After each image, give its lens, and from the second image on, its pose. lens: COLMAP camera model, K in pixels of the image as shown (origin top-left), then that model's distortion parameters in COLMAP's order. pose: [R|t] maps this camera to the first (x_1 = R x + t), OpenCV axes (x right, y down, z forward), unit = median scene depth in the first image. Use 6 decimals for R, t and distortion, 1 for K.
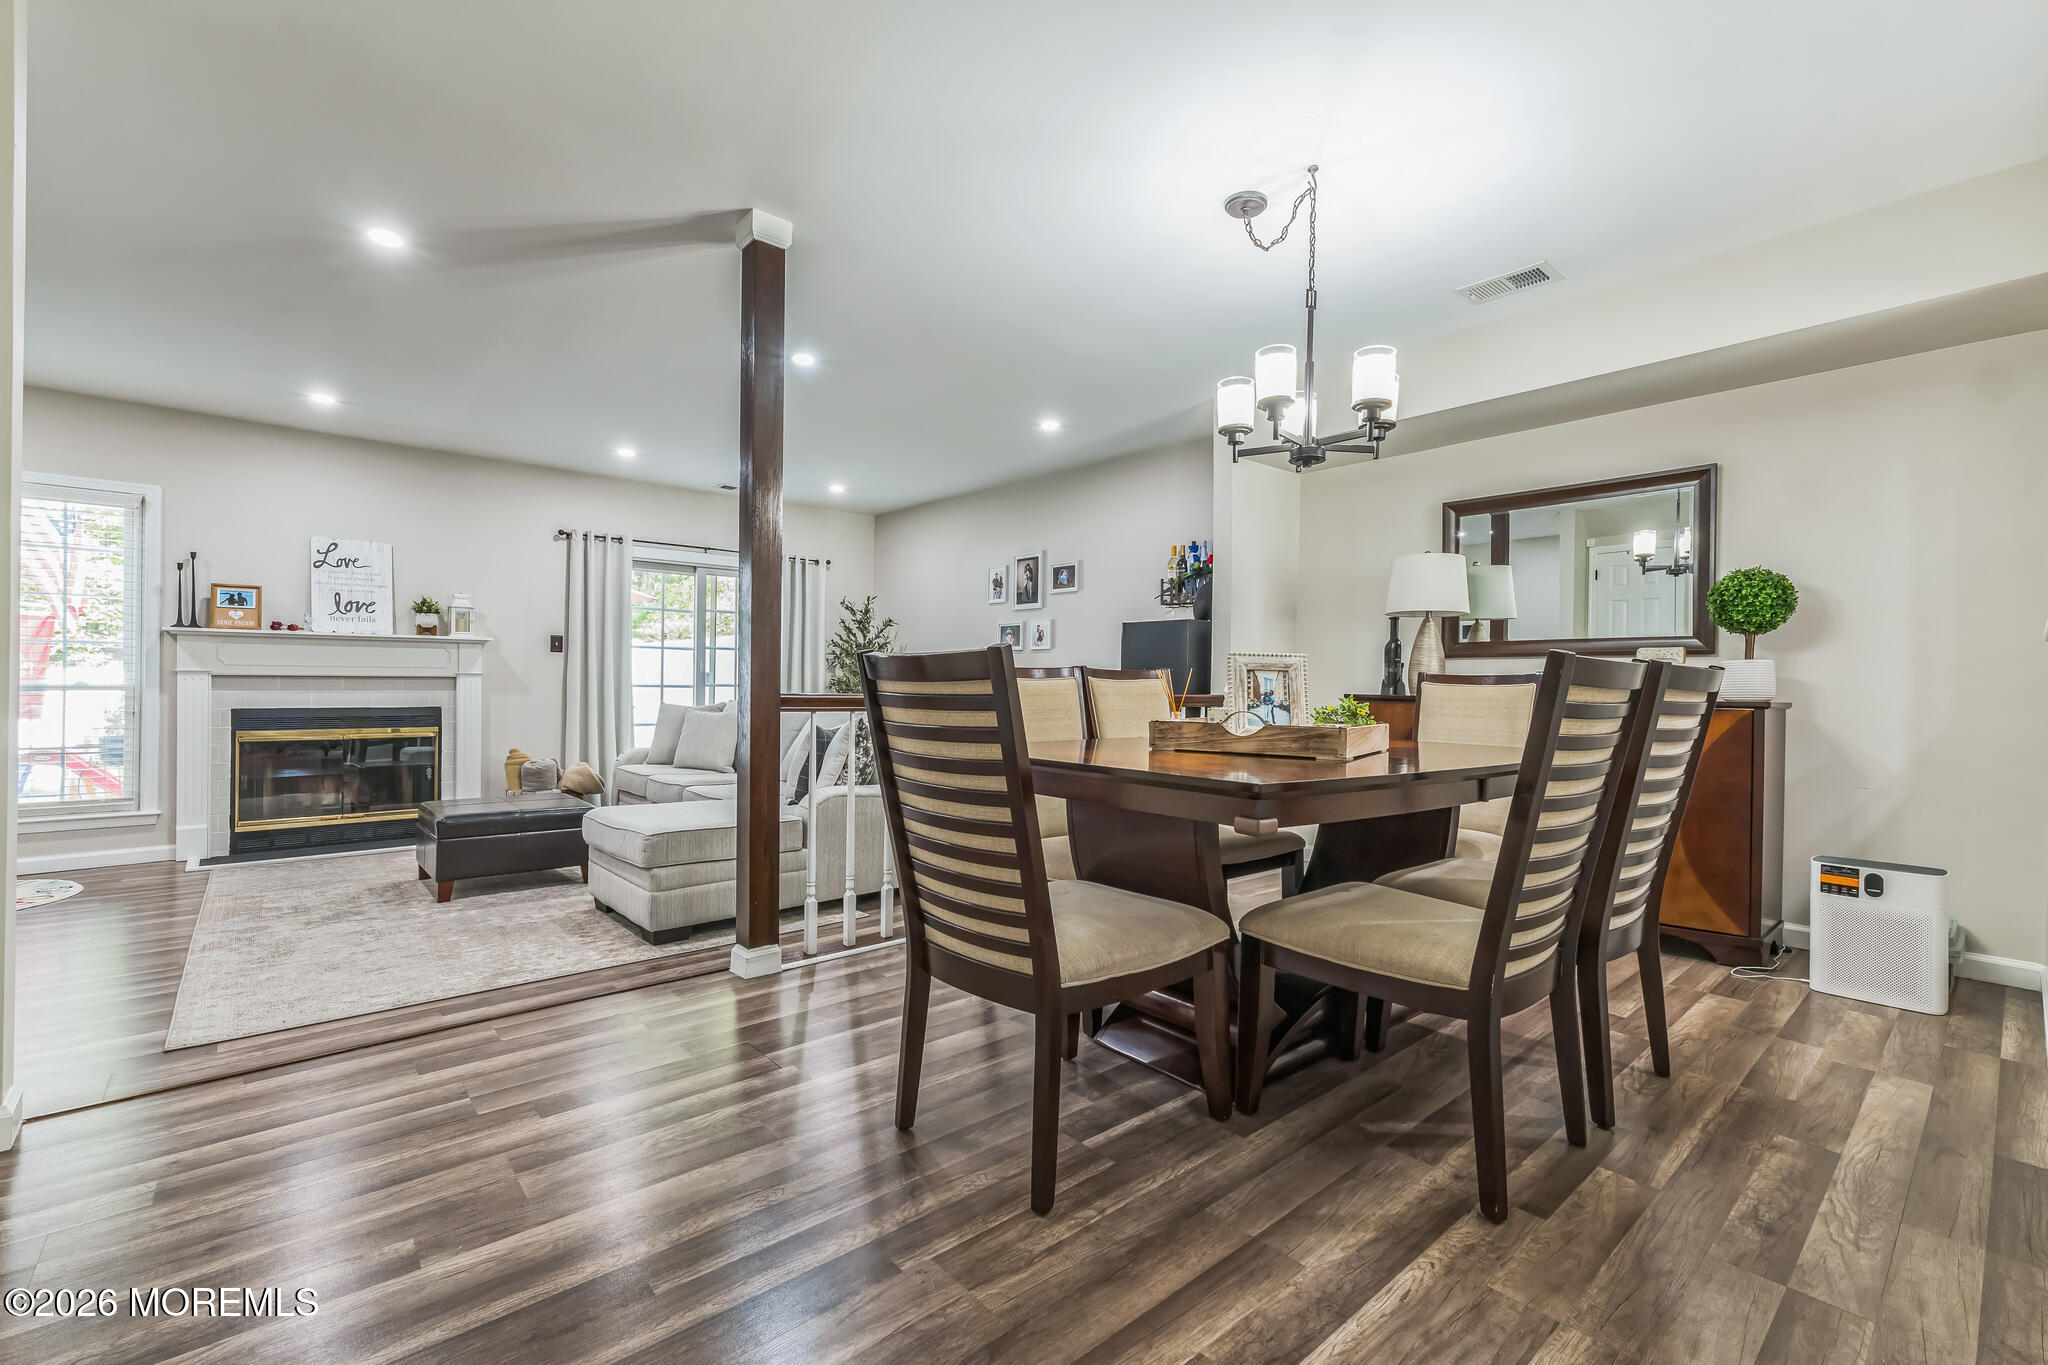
lens RADIAL K [[888.5, 0, 1037.4], [0, 888.5, 684.0], [0, 0, 1]] dist [0.004878, 0.001026]
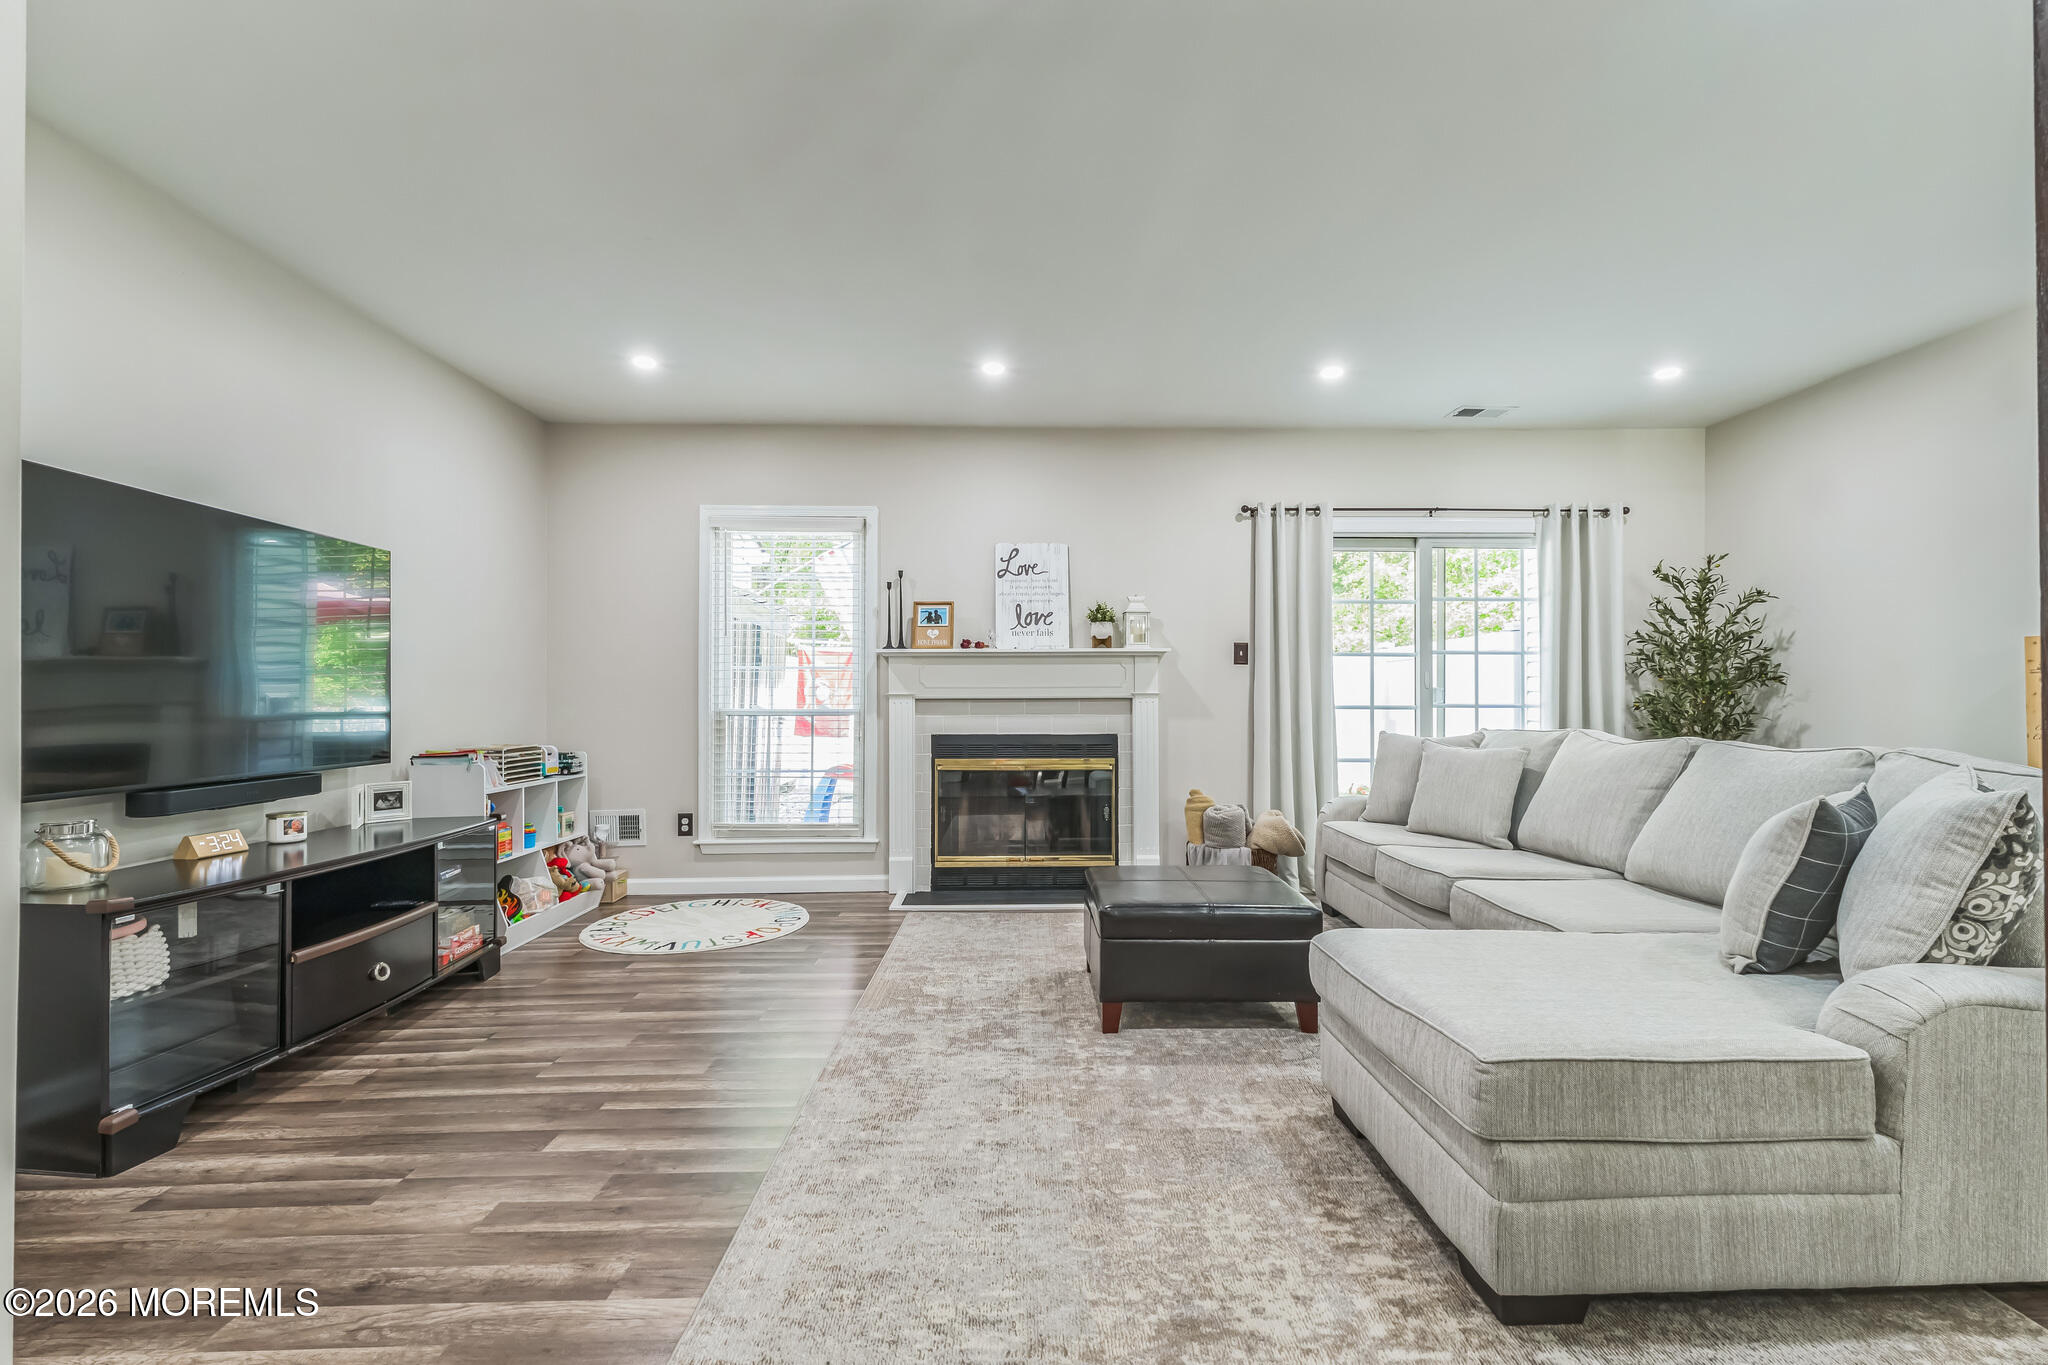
lens RADIAL K [[888.5, 0, 1031.0], [0, 888.5, 697.0], [0, 0, 1]] dist [0.004878, 0.001026]
pose [[0.760678, -0.013175, -0.648995, -0.204162], [0.007955, 0.999908, -0.010975, -0.000668], [0.649080, 0.003186, 0.760713, 0.336492]]
